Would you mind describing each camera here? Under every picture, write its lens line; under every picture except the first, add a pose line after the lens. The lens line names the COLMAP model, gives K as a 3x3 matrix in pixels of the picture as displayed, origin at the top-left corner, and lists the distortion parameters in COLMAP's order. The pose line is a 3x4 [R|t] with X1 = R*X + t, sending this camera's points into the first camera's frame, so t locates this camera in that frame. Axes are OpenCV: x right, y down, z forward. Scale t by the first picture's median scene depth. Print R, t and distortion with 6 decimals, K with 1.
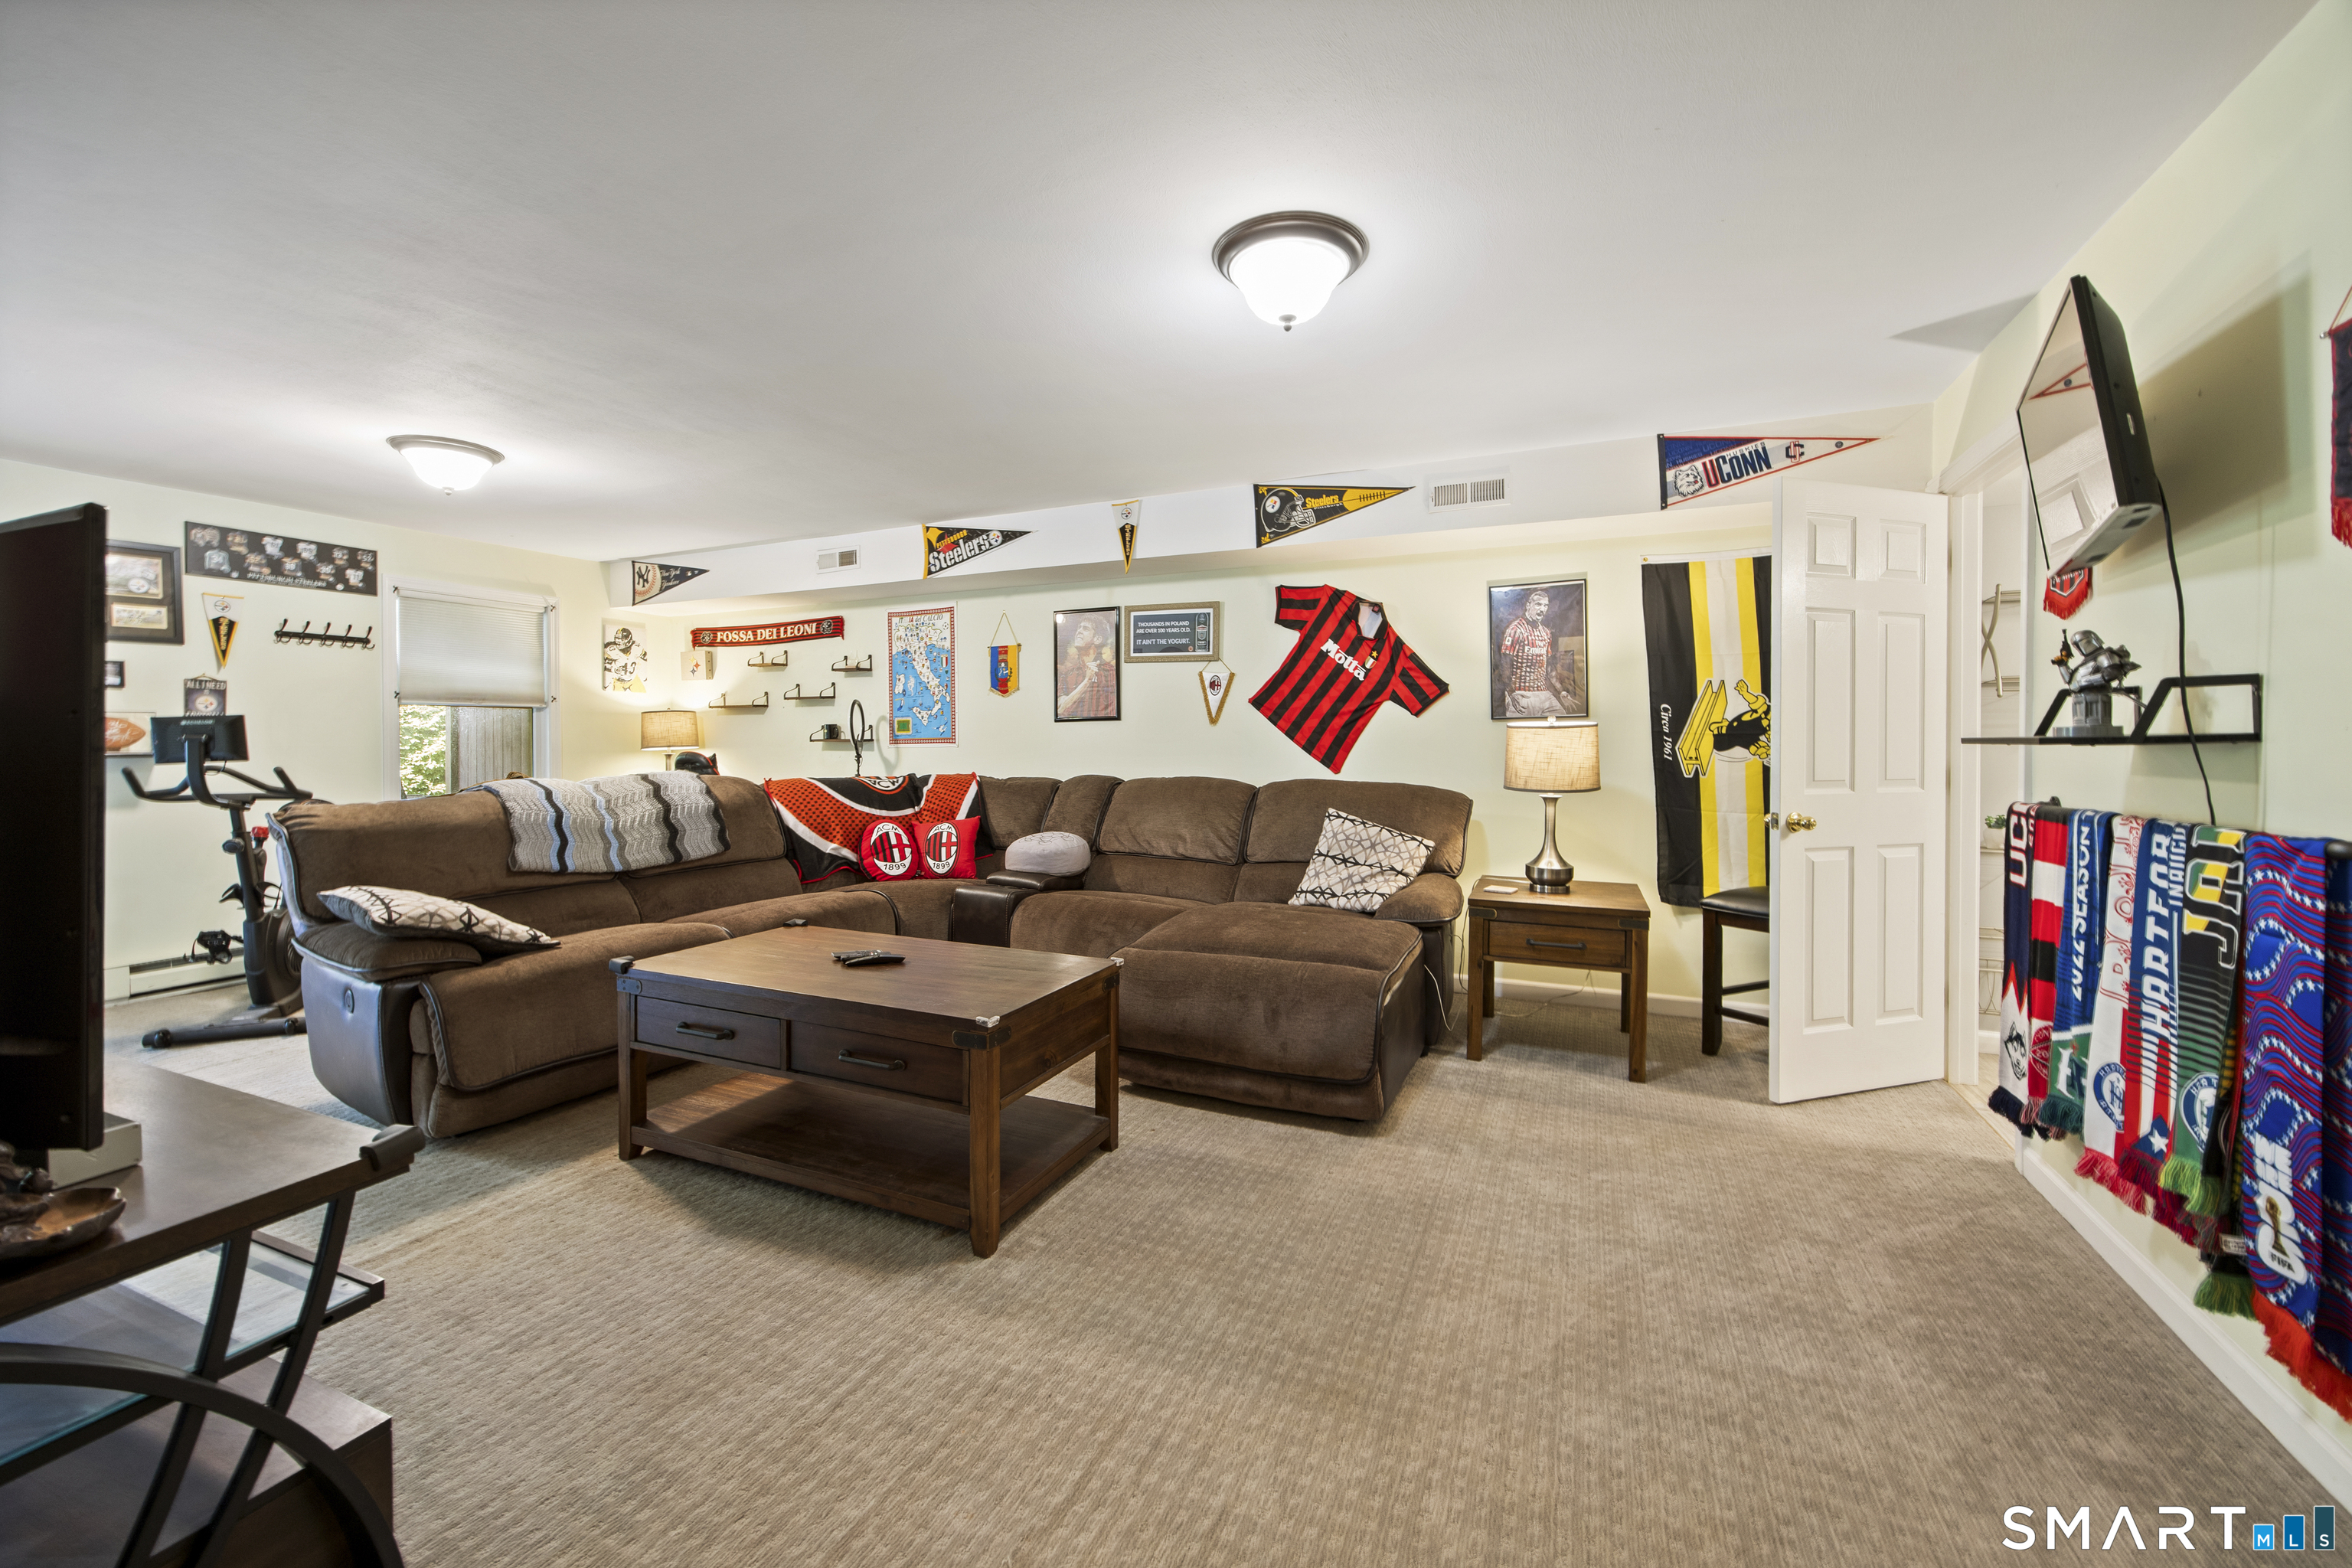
lens RADIAL K [[927.4, 0, 1192.9], [0, 927.4, 735.3], [0, 0, 1]] dist [-0.003461, 0.001235]
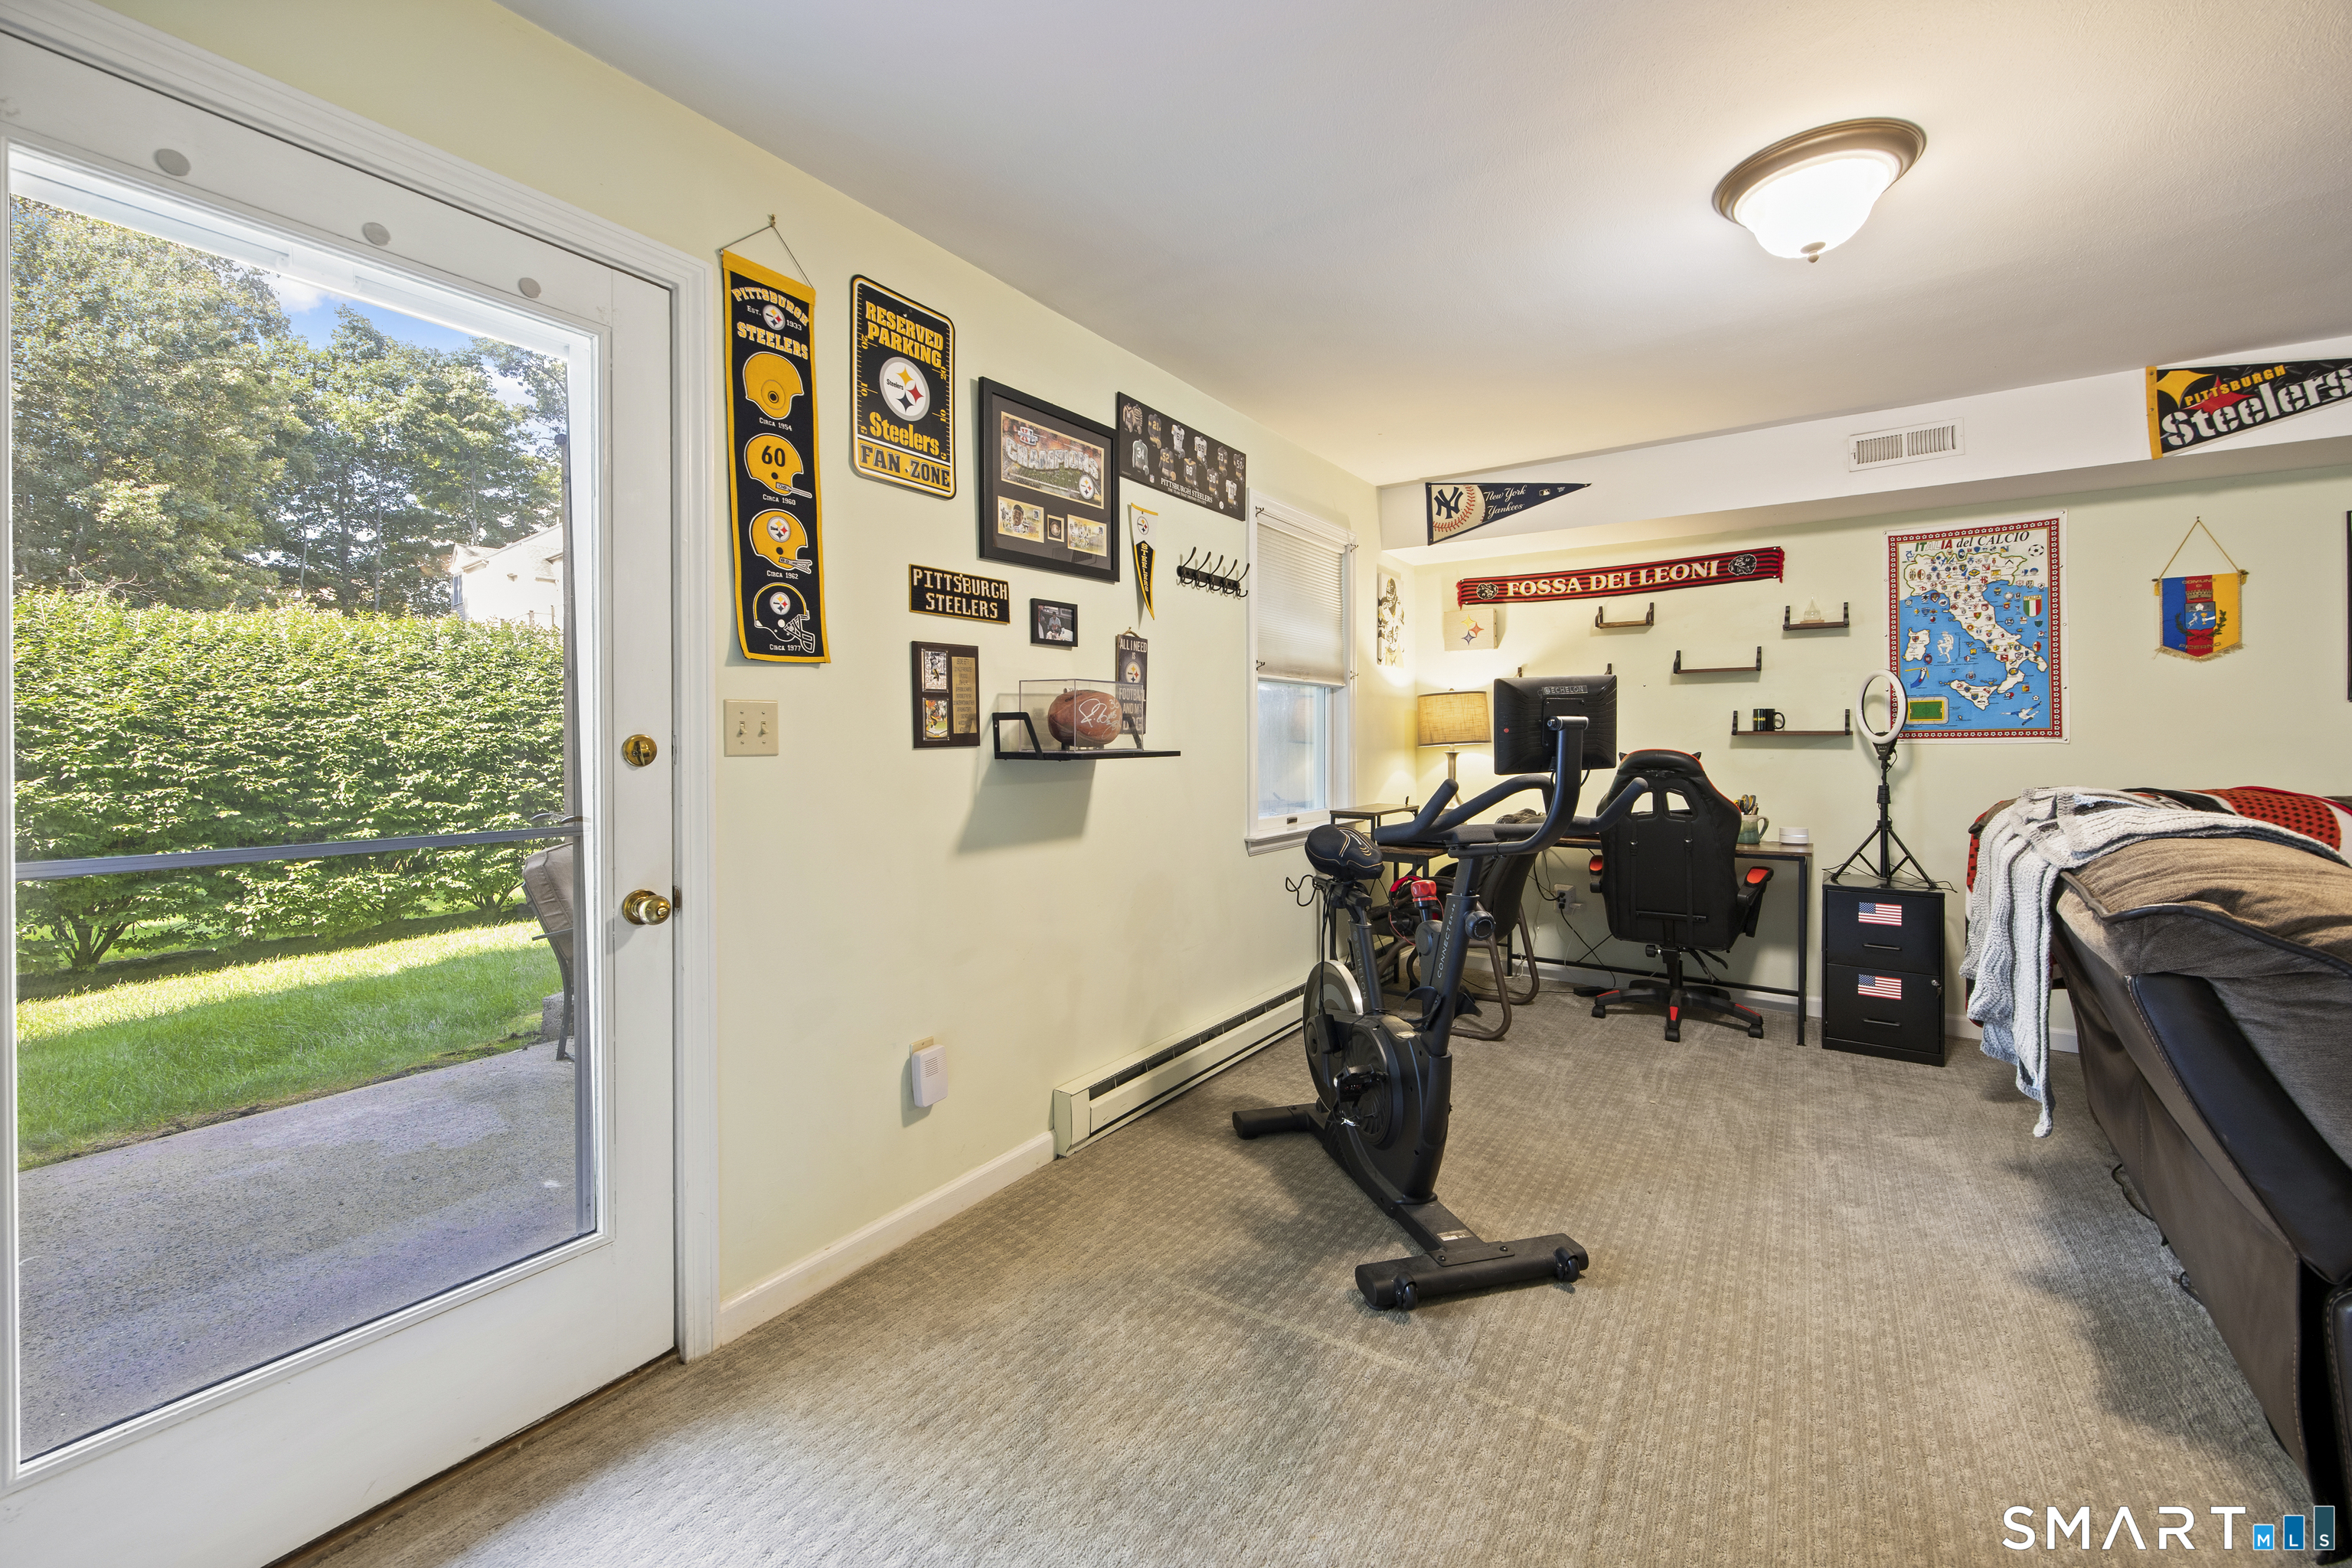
lens RADIAL K [[927.4, 0, 1198.8], [0, 927.4, 739.5], [0, 0, 1]] dist [-0.003461, 0.001235]
pose [[0.986804, 0.000452, -0.161920, -0.801496], [0.000678, 0.999976, 0.006923, 0.006463], [0.161919, -0.006942, 0.986780, 0.316263]]
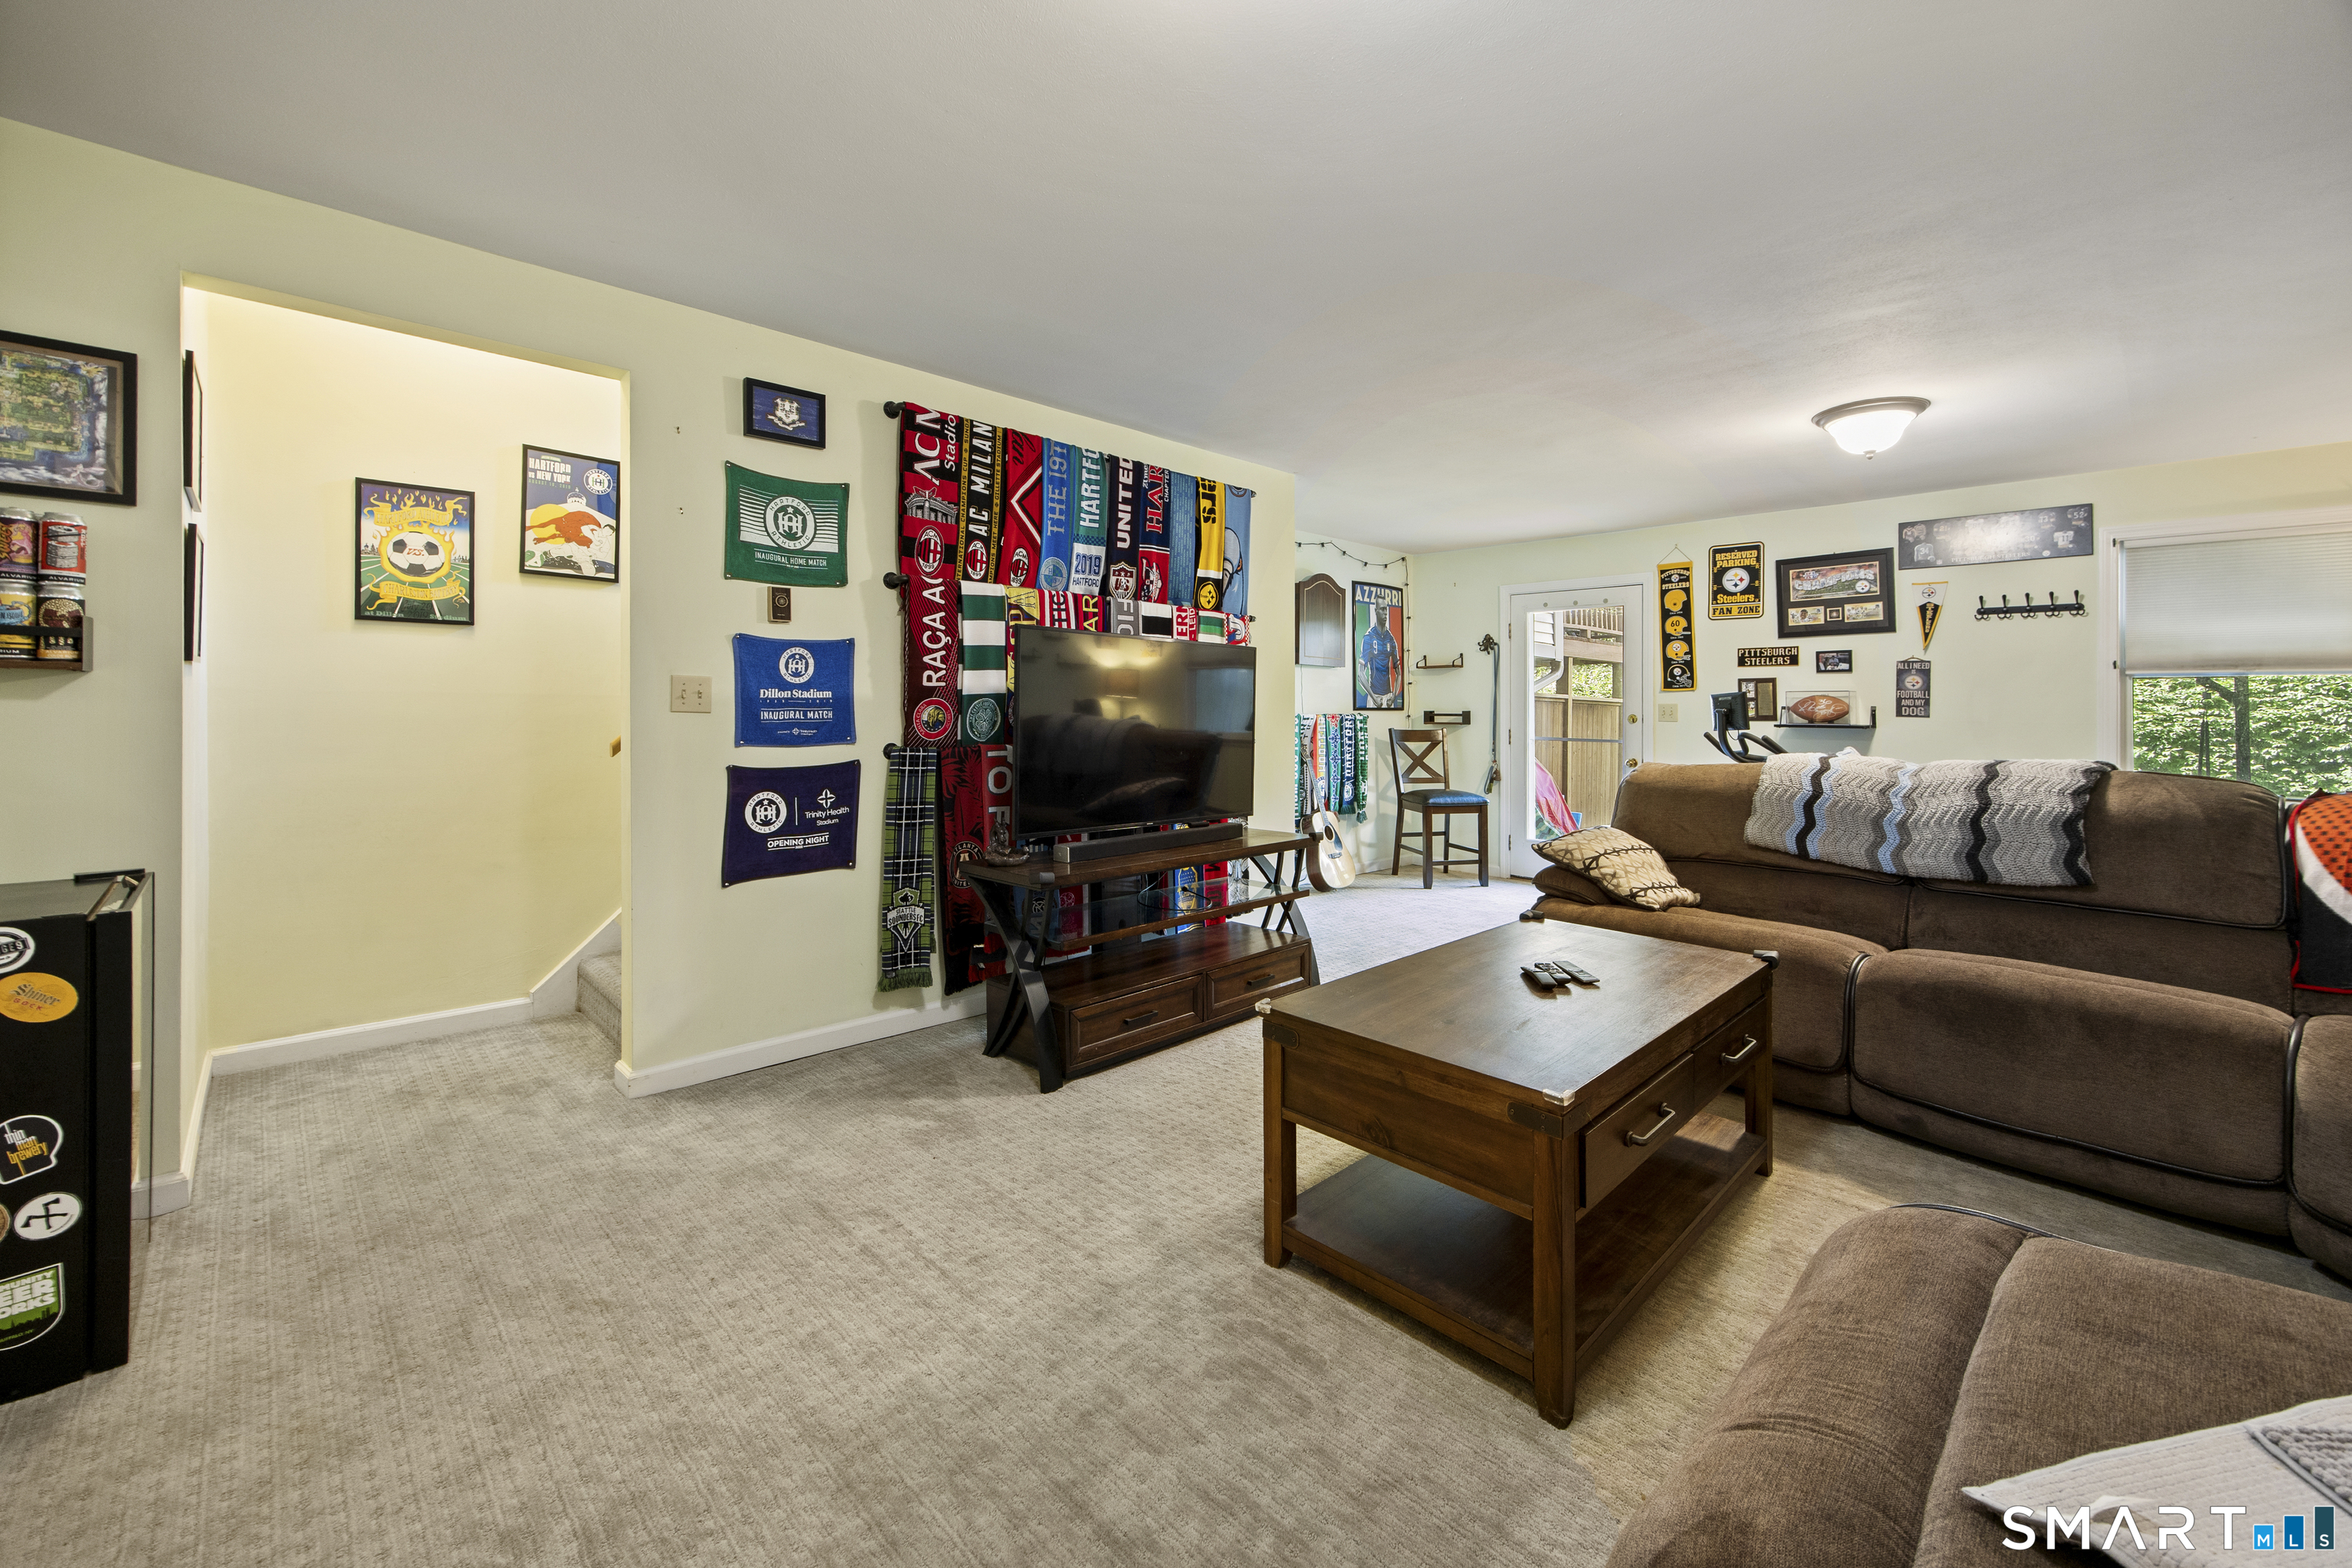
lens RADIAL K [[927.4, 0, 1165.6], [0, 927.4, 719.5], [0, 0, 1]] dist [-0.003461, 0.001235]
pose [[-0.386892, 0.007149, -0.922097, 0.276783], [-0.008687, 0.999897, 0.011397, 0.004989], [0.922084, 0.012420, -0.386790, 0.525594]]
